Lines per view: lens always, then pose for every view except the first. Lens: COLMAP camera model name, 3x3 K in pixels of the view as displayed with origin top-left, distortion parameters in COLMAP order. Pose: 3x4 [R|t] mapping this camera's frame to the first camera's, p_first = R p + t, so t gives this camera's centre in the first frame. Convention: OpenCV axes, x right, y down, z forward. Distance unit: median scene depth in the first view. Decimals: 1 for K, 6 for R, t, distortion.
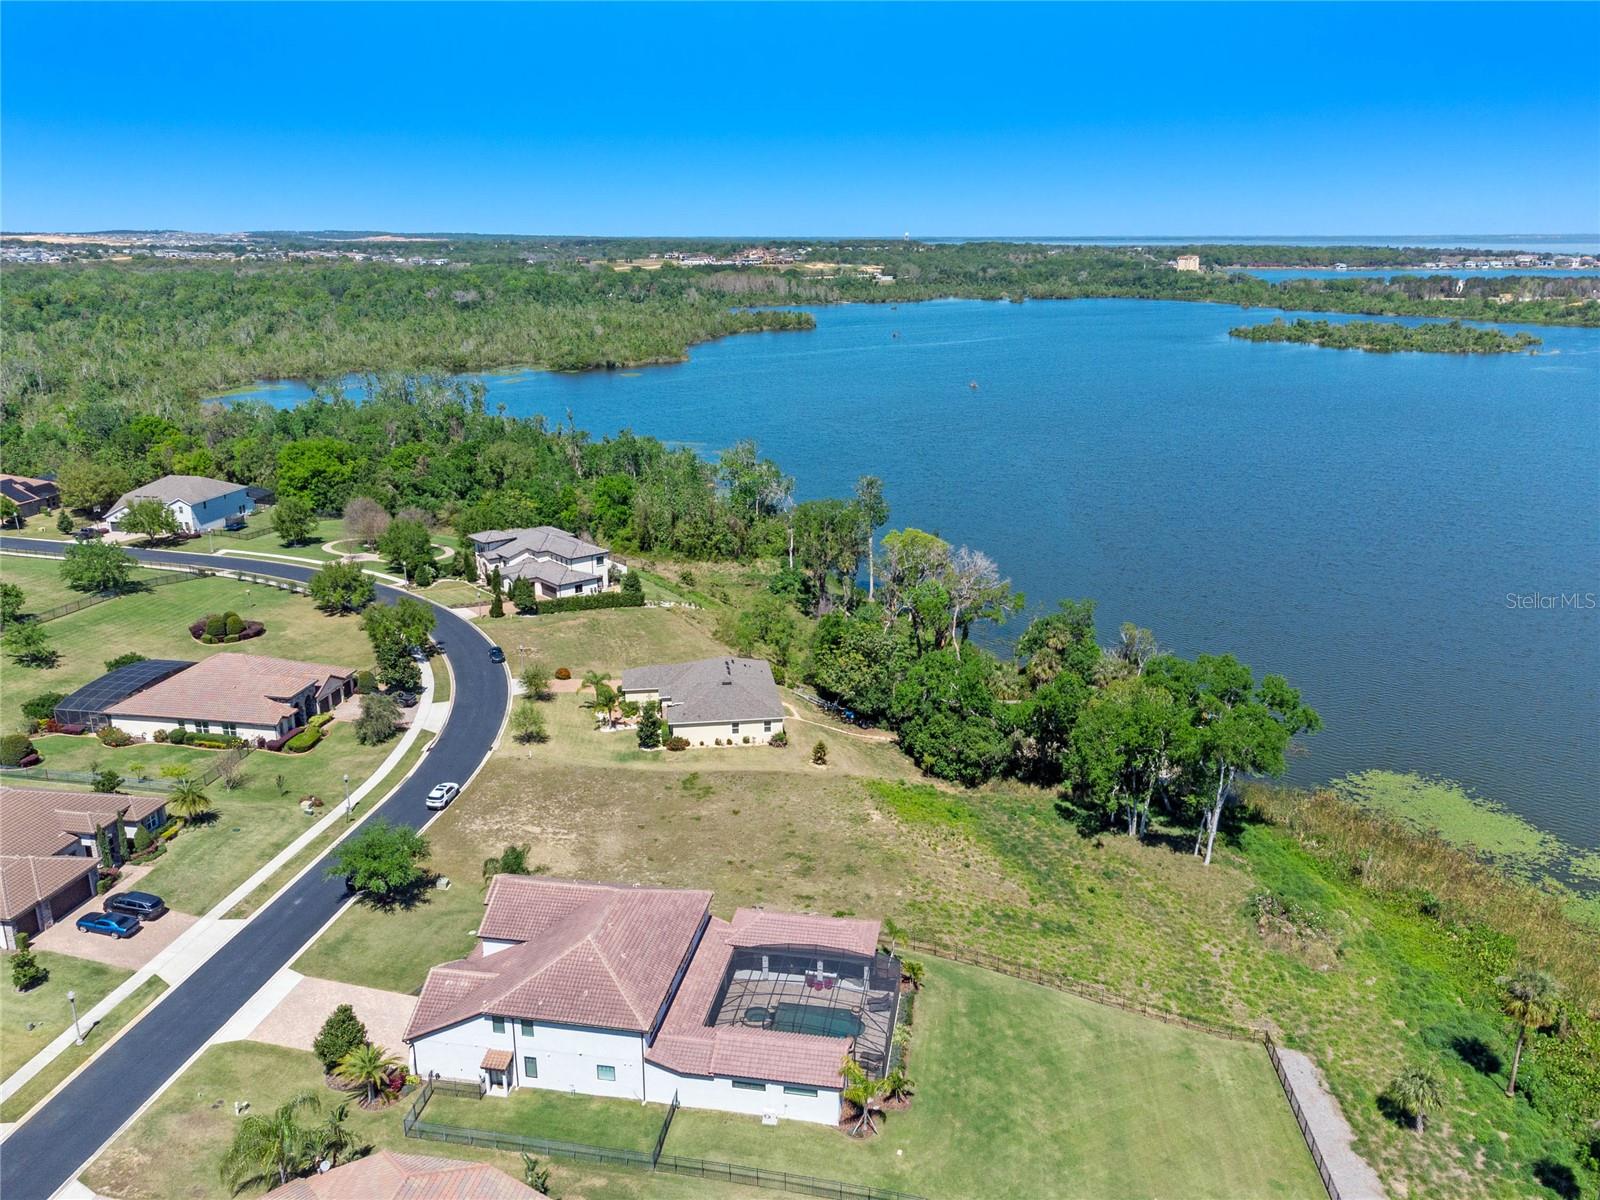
lens RADIAL K [[1208.1, 0, 804.8], [0, 1208.1, 650.0], [0, 0, 1]] dist [0.012025, 0.004438]
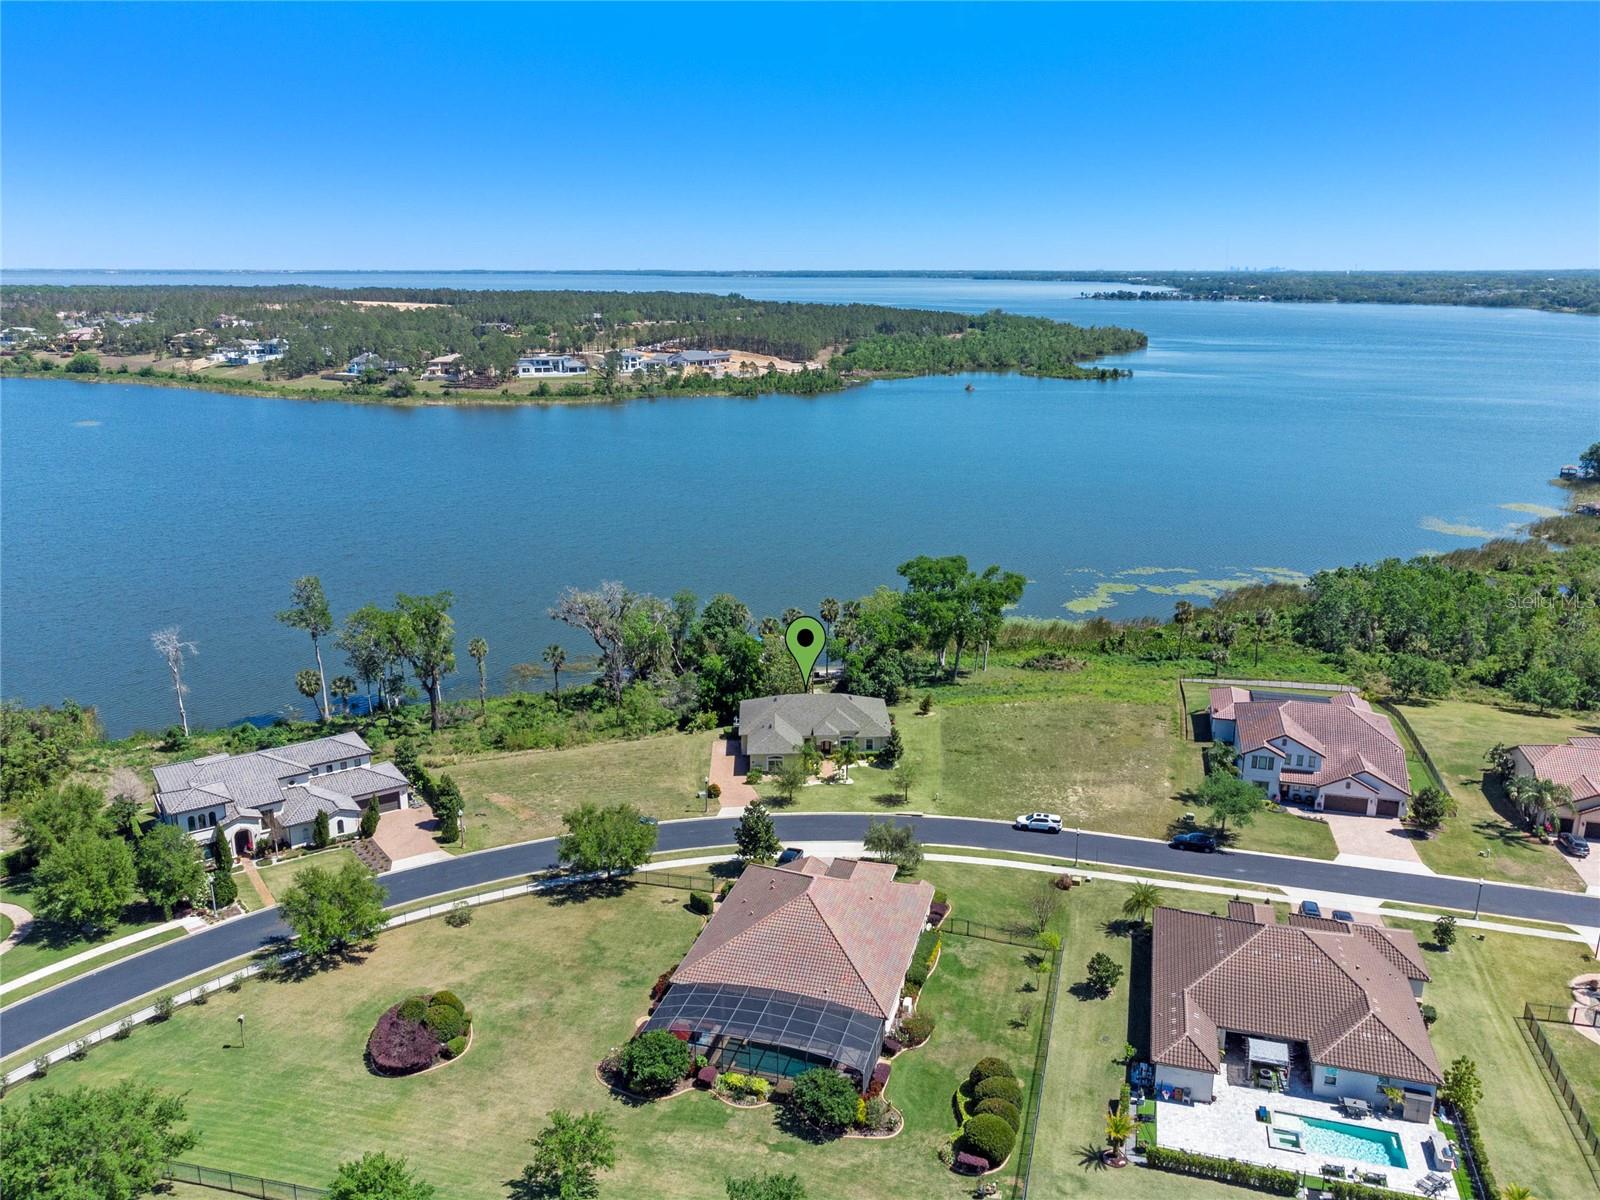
lens RADIAL K [[1214.8, 0, 791.3], [0, 1214.8, 598.4], [0, 0, 1]] dist [0.004514, 0.008008]
pose [[0.110819, -0.259048, 0.959486, -1.054354], [0.321498, 0.922867, 0.212028, -0.293693], [-0.940403, 0.284976, 0.185555, 0.767435]]
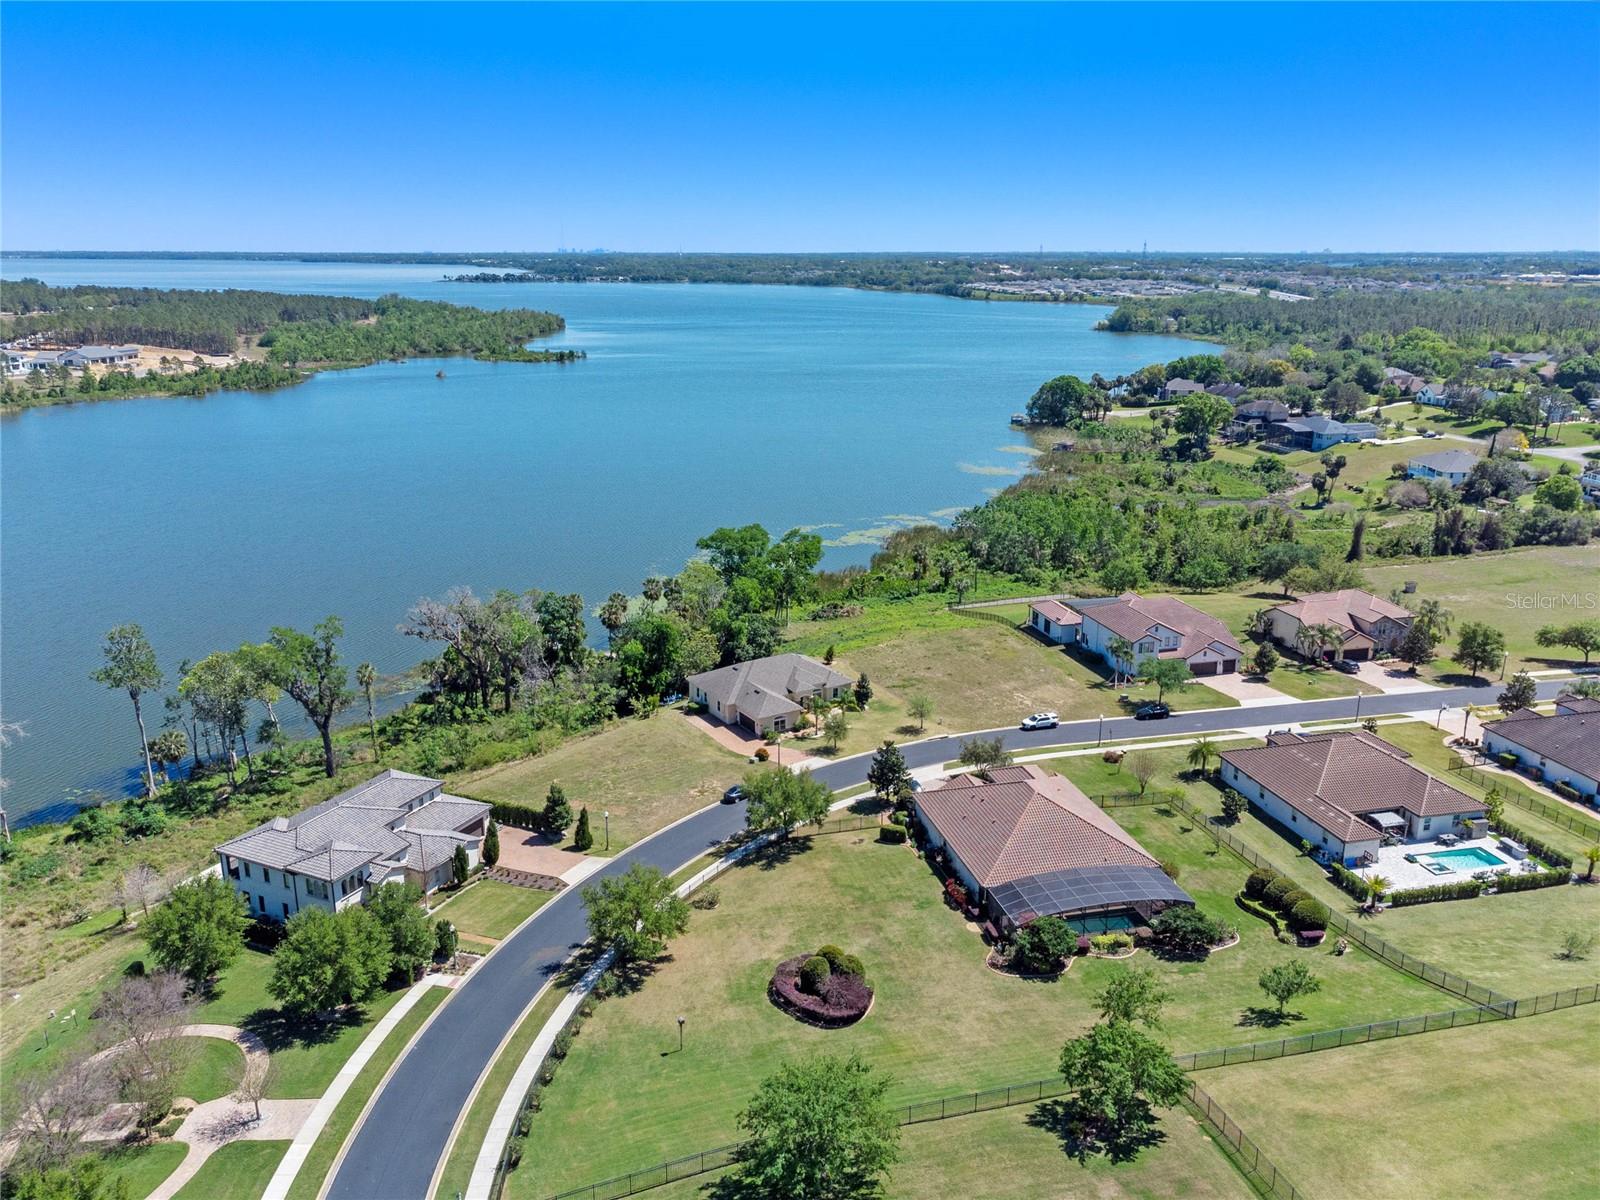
lens RADIAL K [[1240.0, 0, 800.0], [0, 1240.0, 600.0], [0, 0, 1]] dist [0.012254, -0.004276]
pose [[-0.398582, -0.247868, 0.883003, -1.066302], [0.295377, 0.876793, 0.379456, -0.456043], [-0.868265, 0.412063, -0.276260, 1.234675]]
